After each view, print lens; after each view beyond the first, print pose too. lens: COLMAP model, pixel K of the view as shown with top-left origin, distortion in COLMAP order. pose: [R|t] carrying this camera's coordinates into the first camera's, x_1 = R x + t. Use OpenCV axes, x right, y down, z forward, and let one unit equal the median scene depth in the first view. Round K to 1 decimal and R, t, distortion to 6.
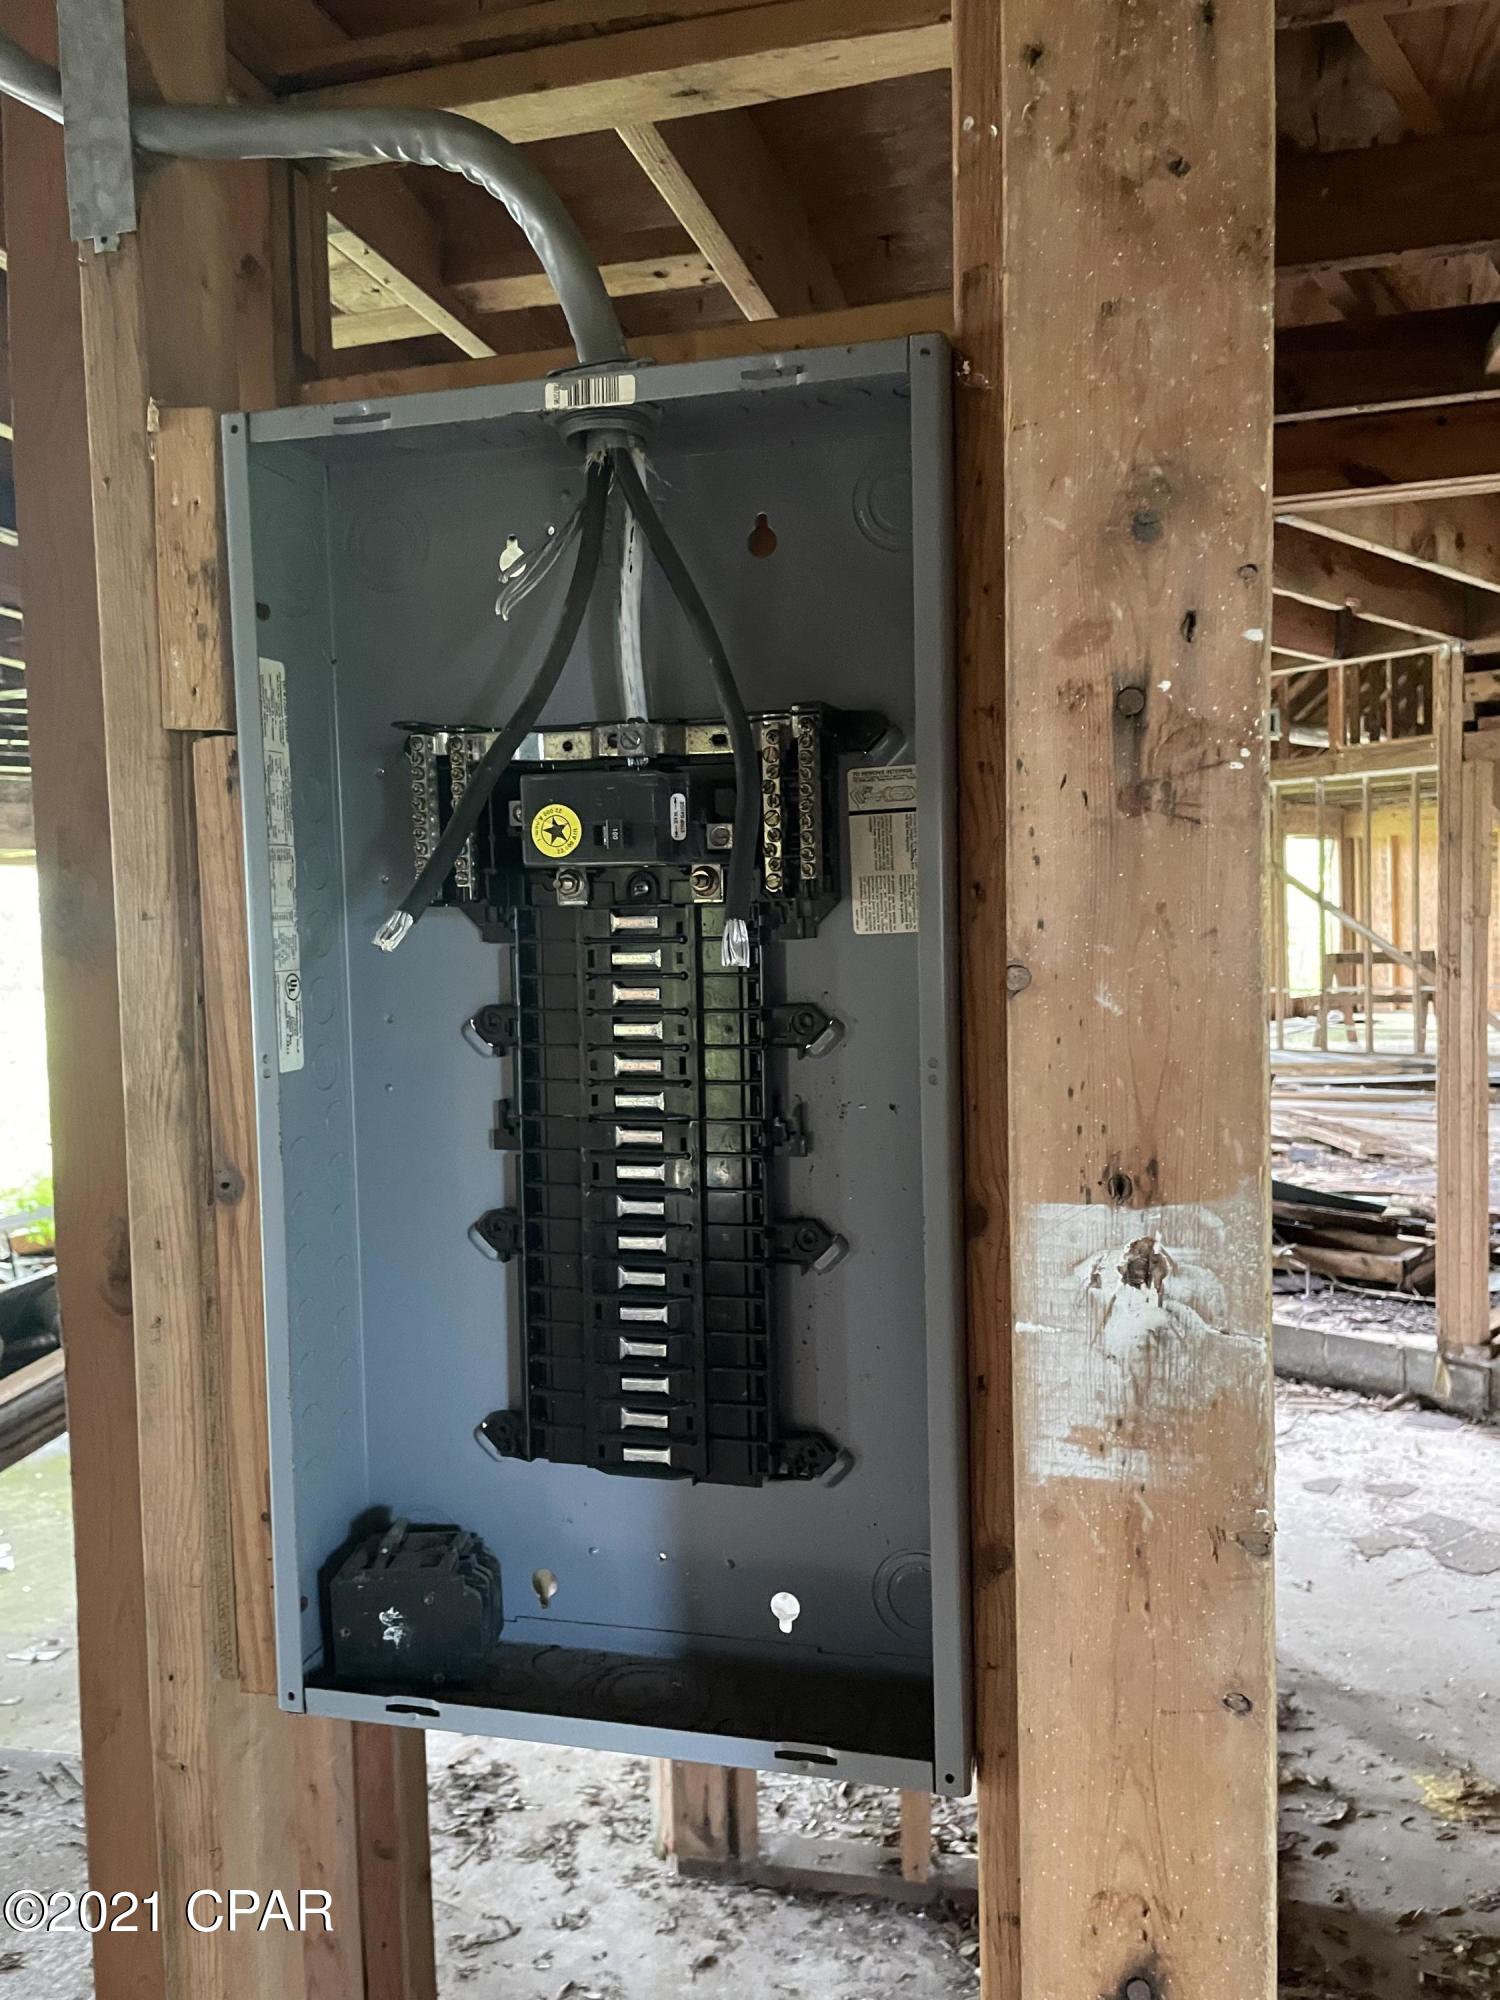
lens RADIAL K [[1532.9, 0, 750.0], [0, 1532.9, 1000.0], [0, 0, 1]] dist [0.094901, -0.132677]
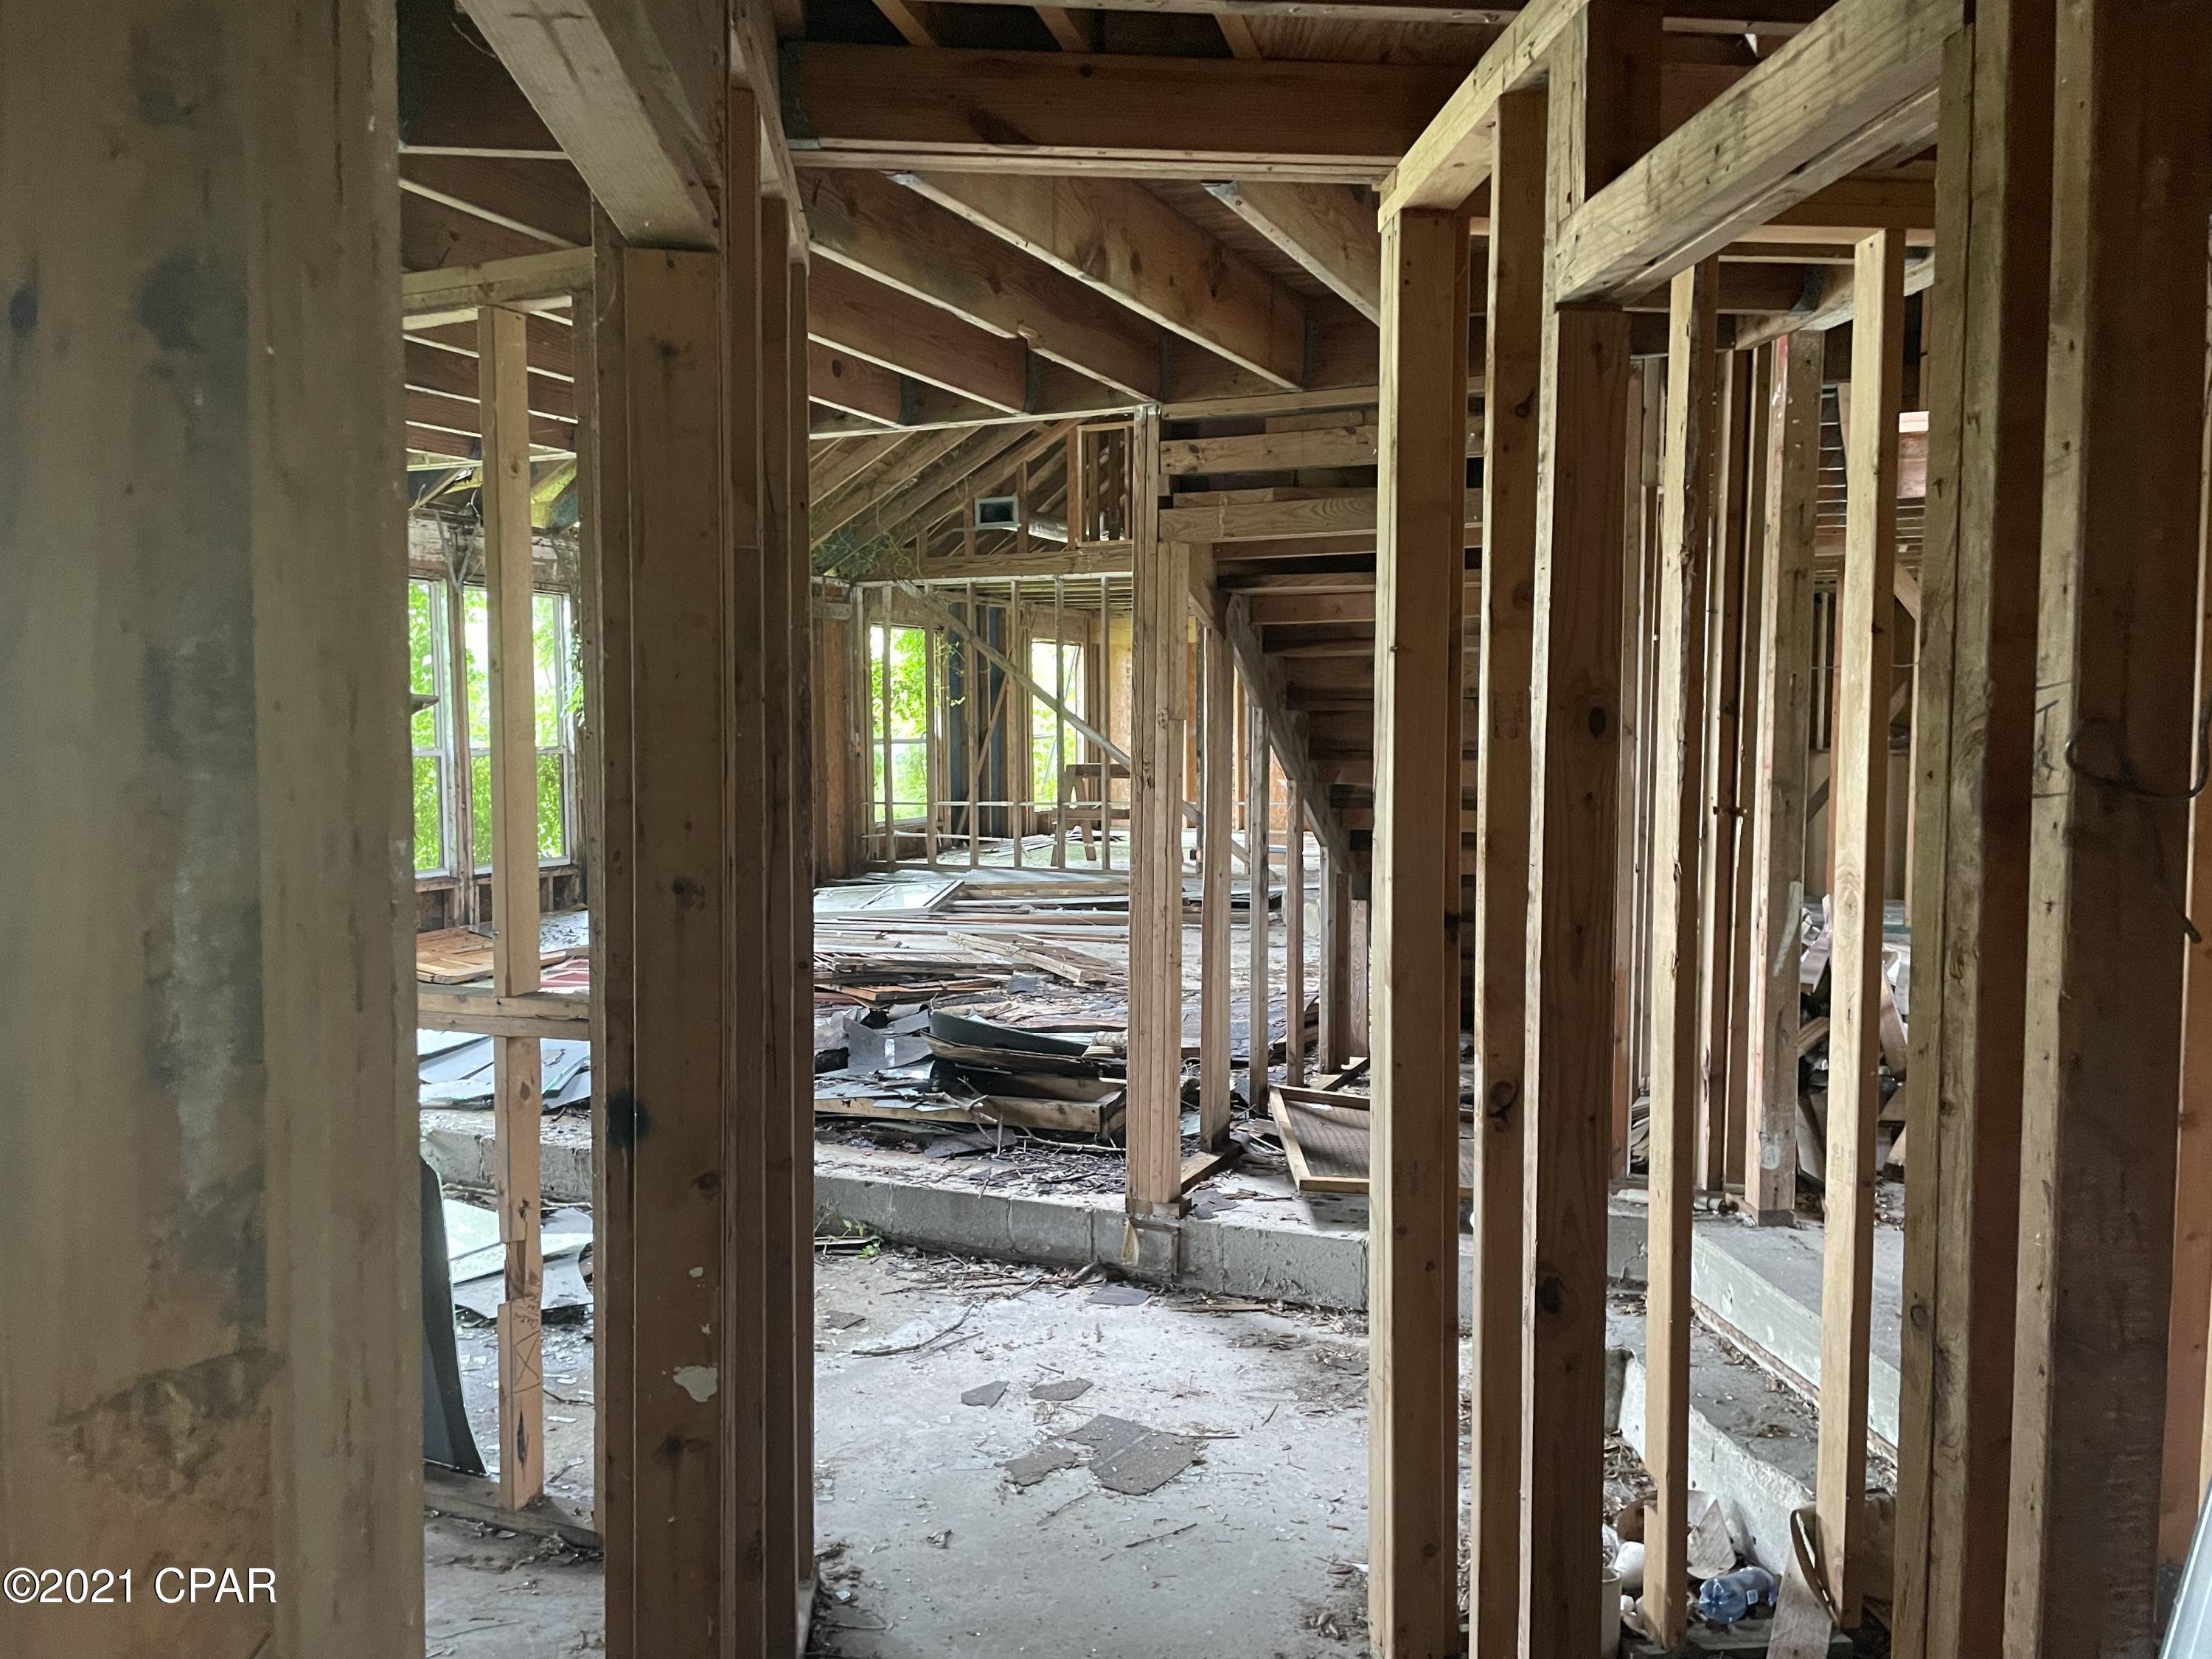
lens RADIAL K [[1695.4, 0, 1106.0], [0, 1695.4, 829.5], [0, 0, 1]] dist [0.094901, -0.132677]
pose [[0.933632, 0.006878, 0.358169, 0.084619], [-0.010271, 0.999919, 0.007571, 0.002064], [-0.358088, -0.010747, 0.933626, 0.107846]]
